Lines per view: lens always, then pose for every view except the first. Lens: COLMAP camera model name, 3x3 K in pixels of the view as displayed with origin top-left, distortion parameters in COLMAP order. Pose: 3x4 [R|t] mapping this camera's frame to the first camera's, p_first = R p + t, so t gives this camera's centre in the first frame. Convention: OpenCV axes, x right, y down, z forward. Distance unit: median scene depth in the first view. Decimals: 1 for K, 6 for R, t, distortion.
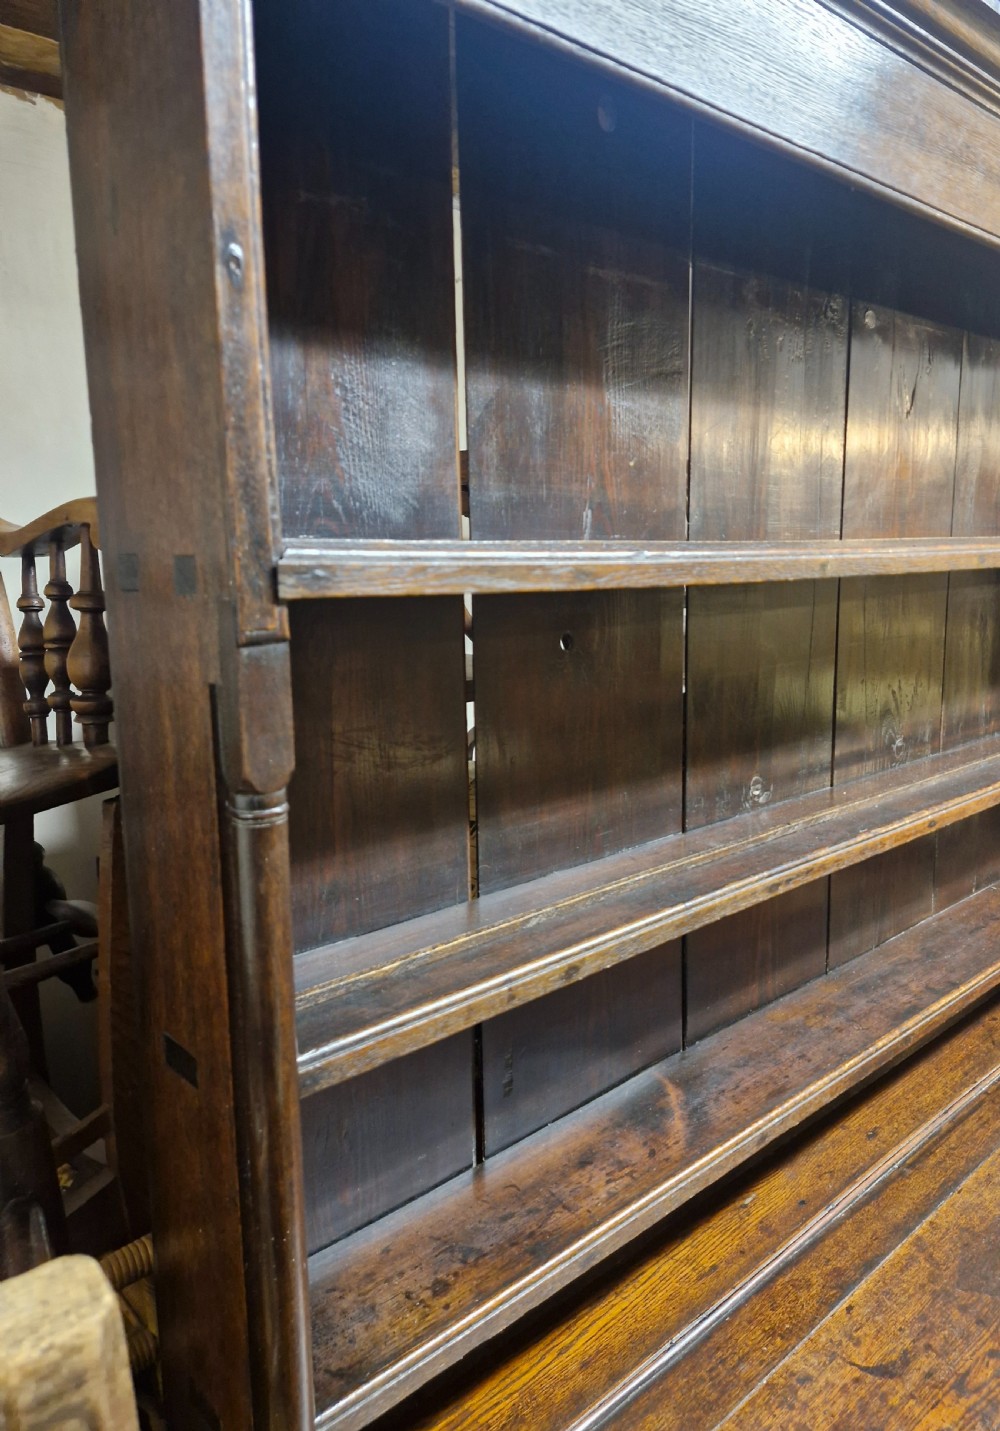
lens RADIAL K [[1010.9, 0, 540.4], [0, 1010.9, 694.0], [0, 0, 1]] dist [0.056531, -0.050441]
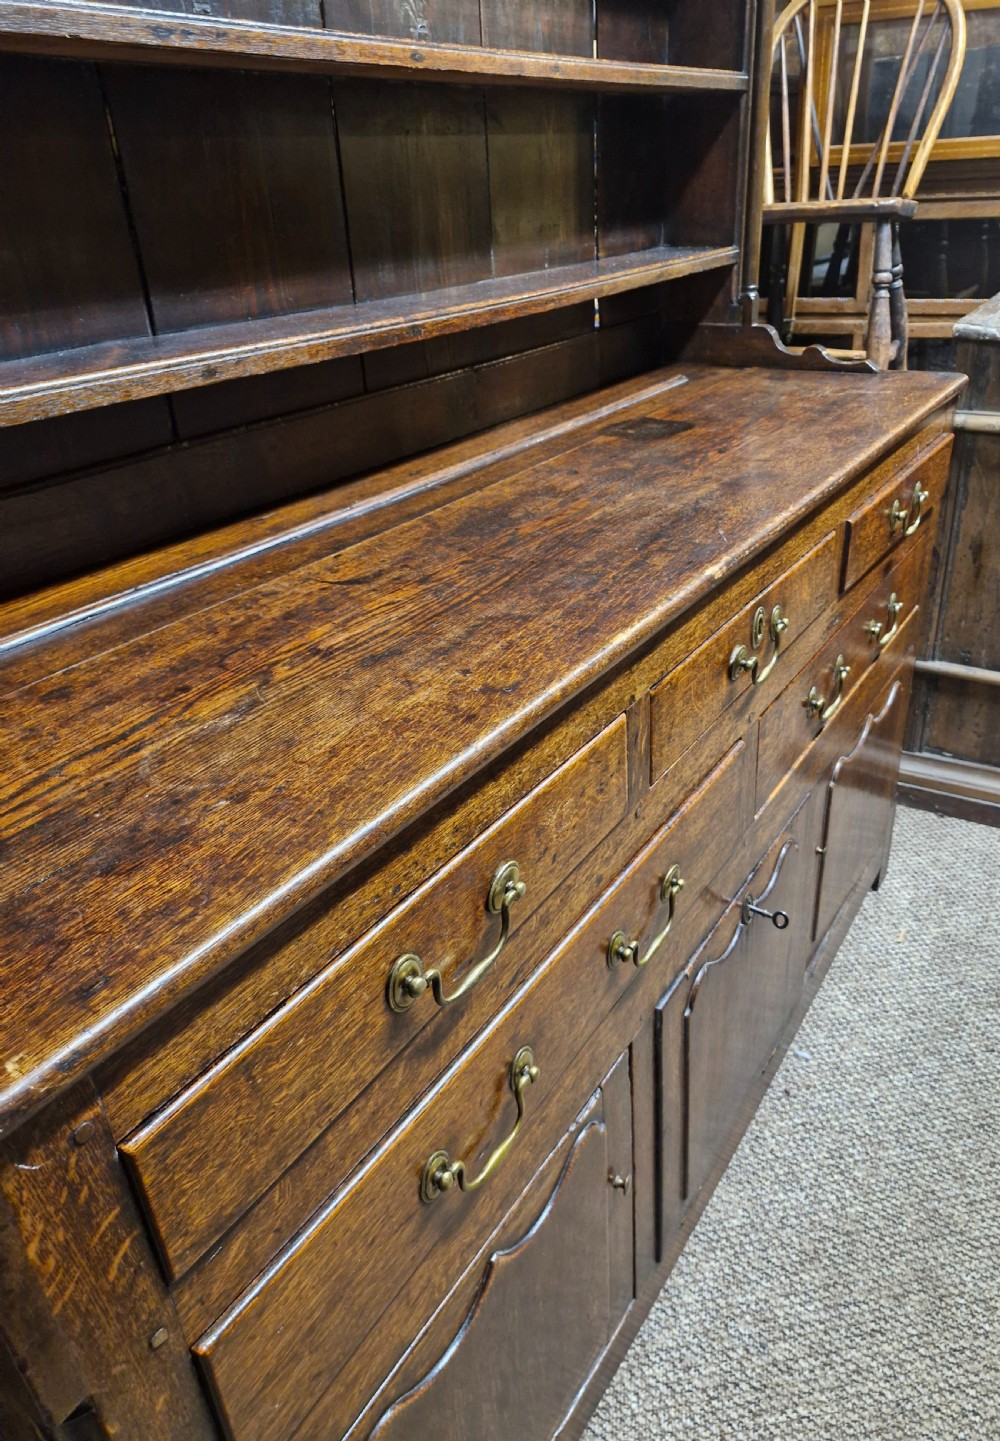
lens RADIAL K [[1018.0, 0, 560.9], [0, 1018.0, 727.8], [0, 0, 1]] dist [0.056531, -0.050441]
pose [[0.964214, -0.136193, 0.227470, 0.270795], [0.050491, 0.936601, 0.346742, 0.435825], [-0.260273, -0.322848, 0.909960, -0.013780]]
